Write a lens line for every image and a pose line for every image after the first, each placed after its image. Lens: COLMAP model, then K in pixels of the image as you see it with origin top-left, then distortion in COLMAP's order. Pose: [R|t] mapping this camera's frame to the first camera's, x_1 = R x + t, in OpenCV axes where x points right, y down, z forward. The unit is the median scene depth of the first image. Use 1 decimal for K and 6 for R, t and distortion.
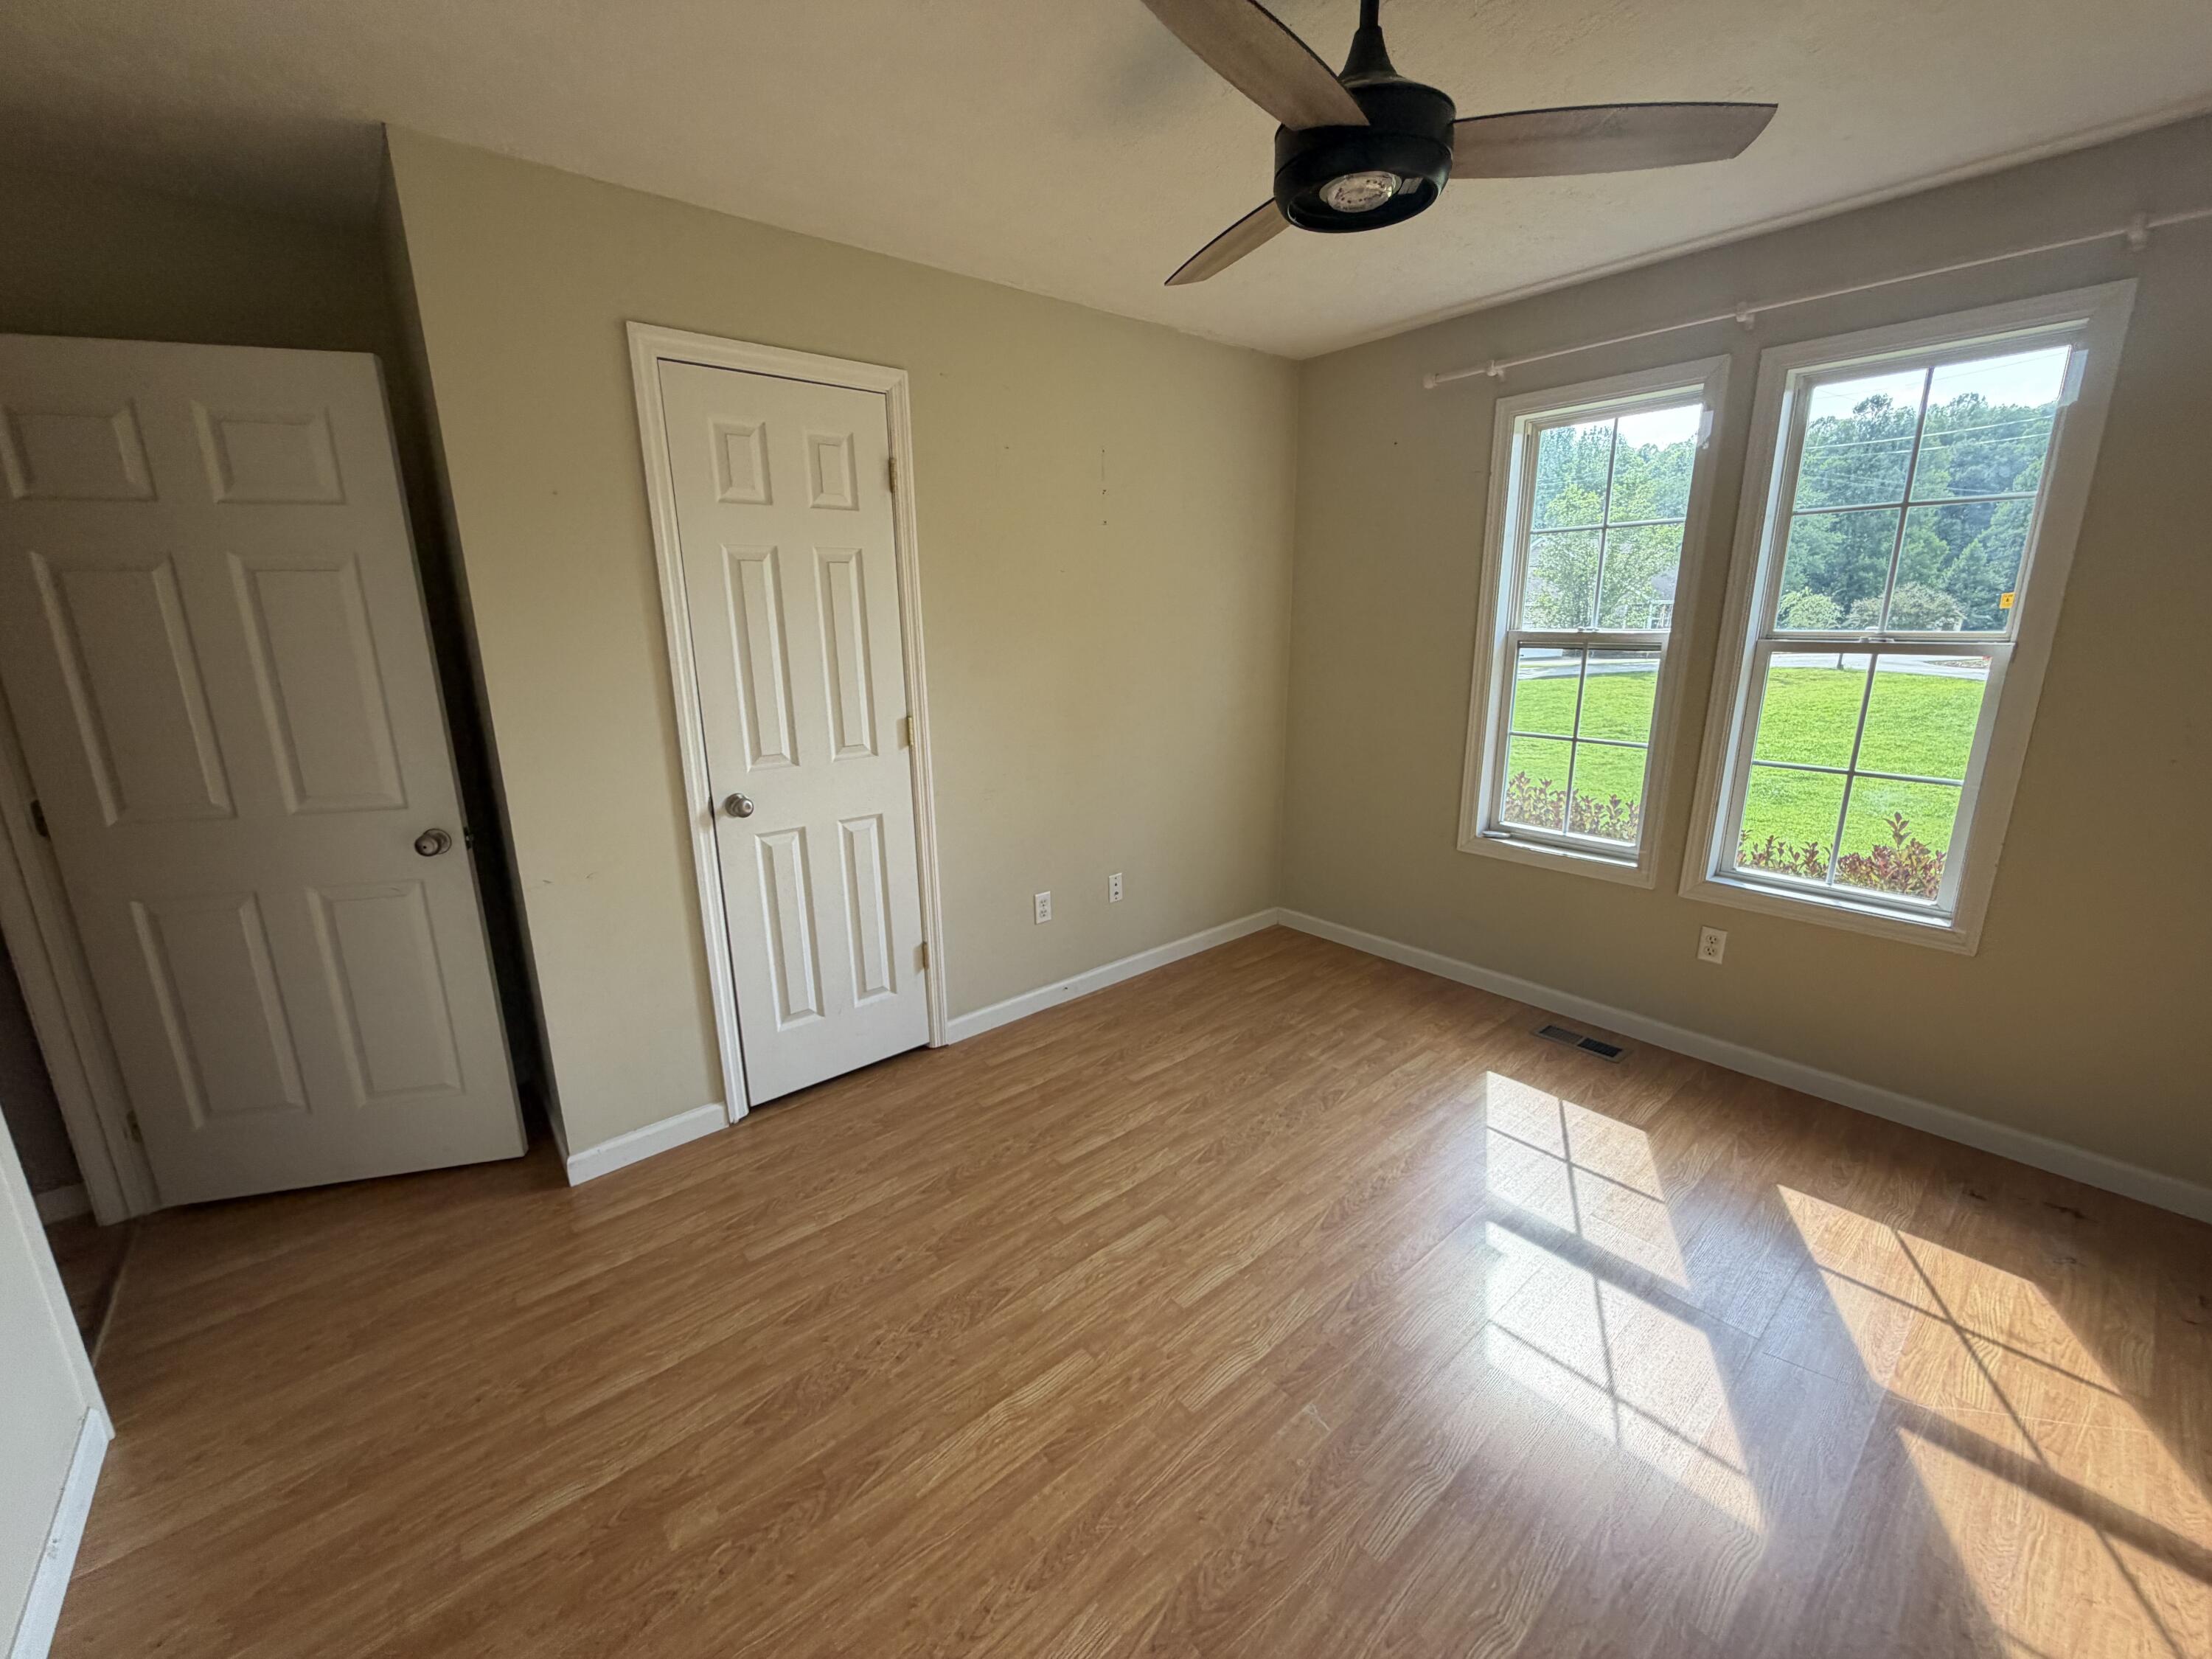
lens RADIAL K [[888.3, 0, 1109.2], [0, 888.3, 830.3], [0, 0, 1]] dist [0.001473, -0.000092]
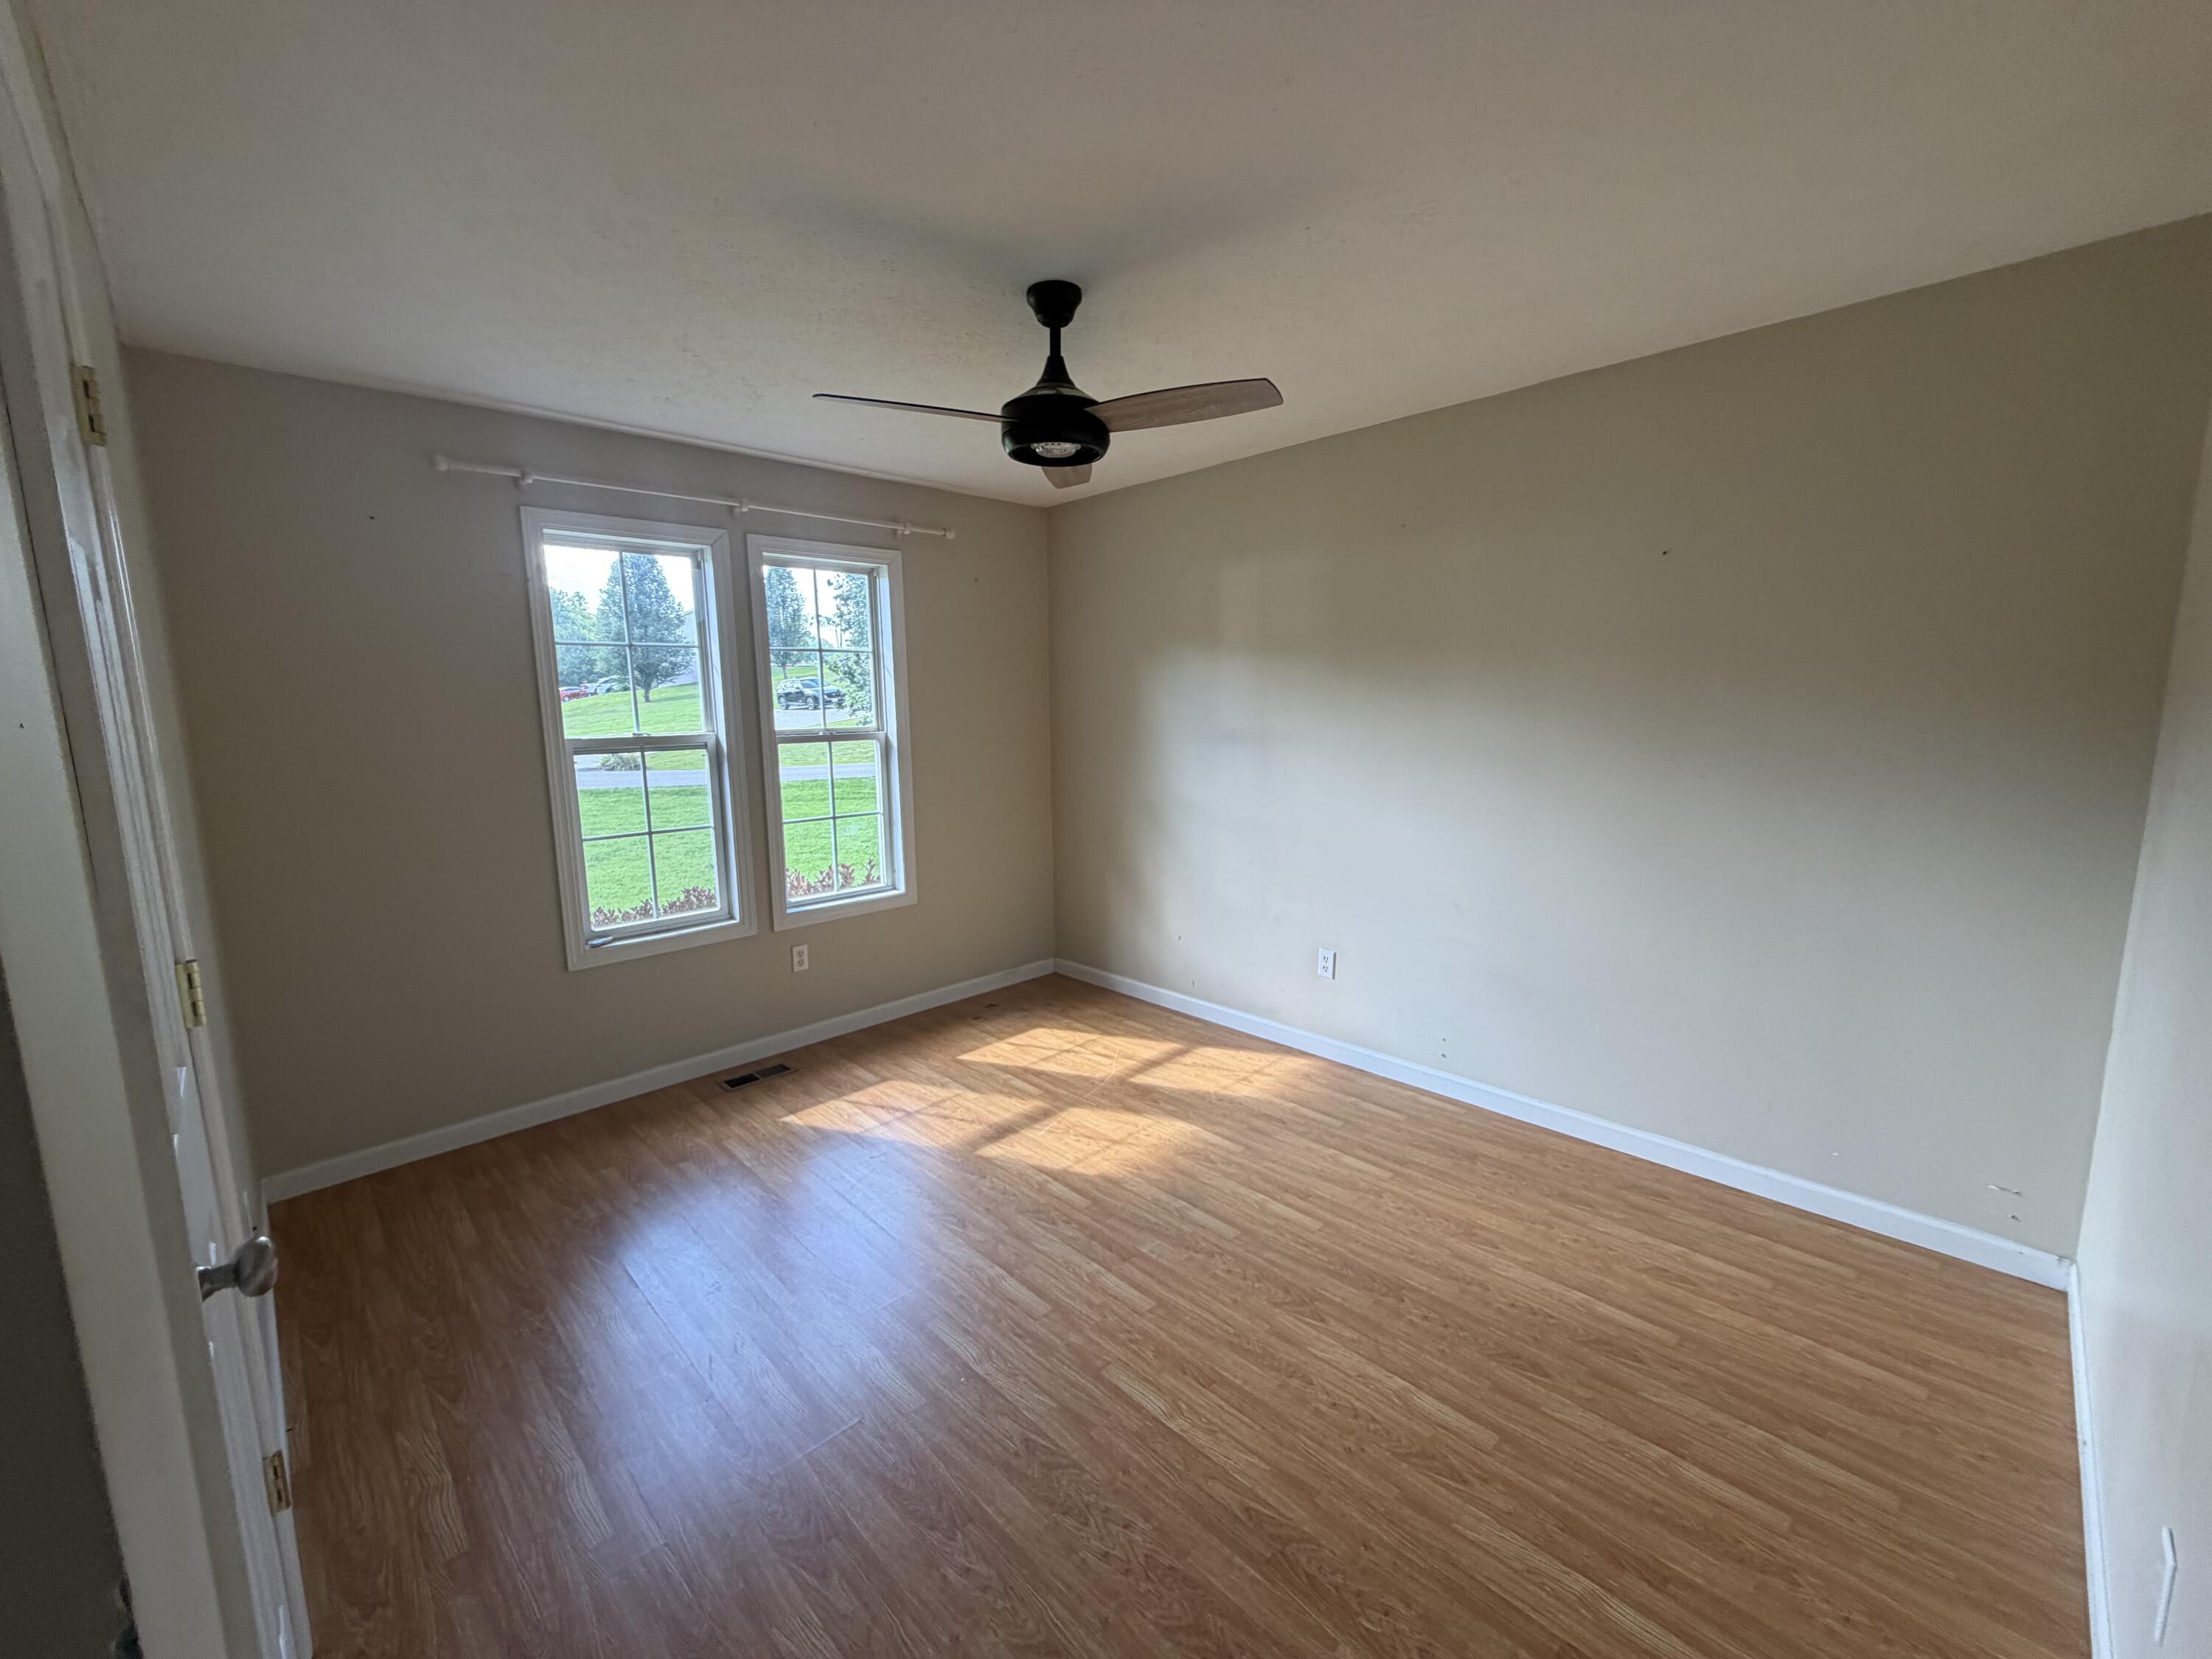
lens RADIAL K [[888.3, 0, 1101.4], [0, 888.3, 825.6], [0, 0, 1]] dist [0.001473, -0.000092]
pose [[-0.071944, -0.125379, 0.989497, -0.890527], [0.257526, 0.956094, 0.139871, -0.179684], [-0.963589, 0.264884, -0.036497, 0.753543]]
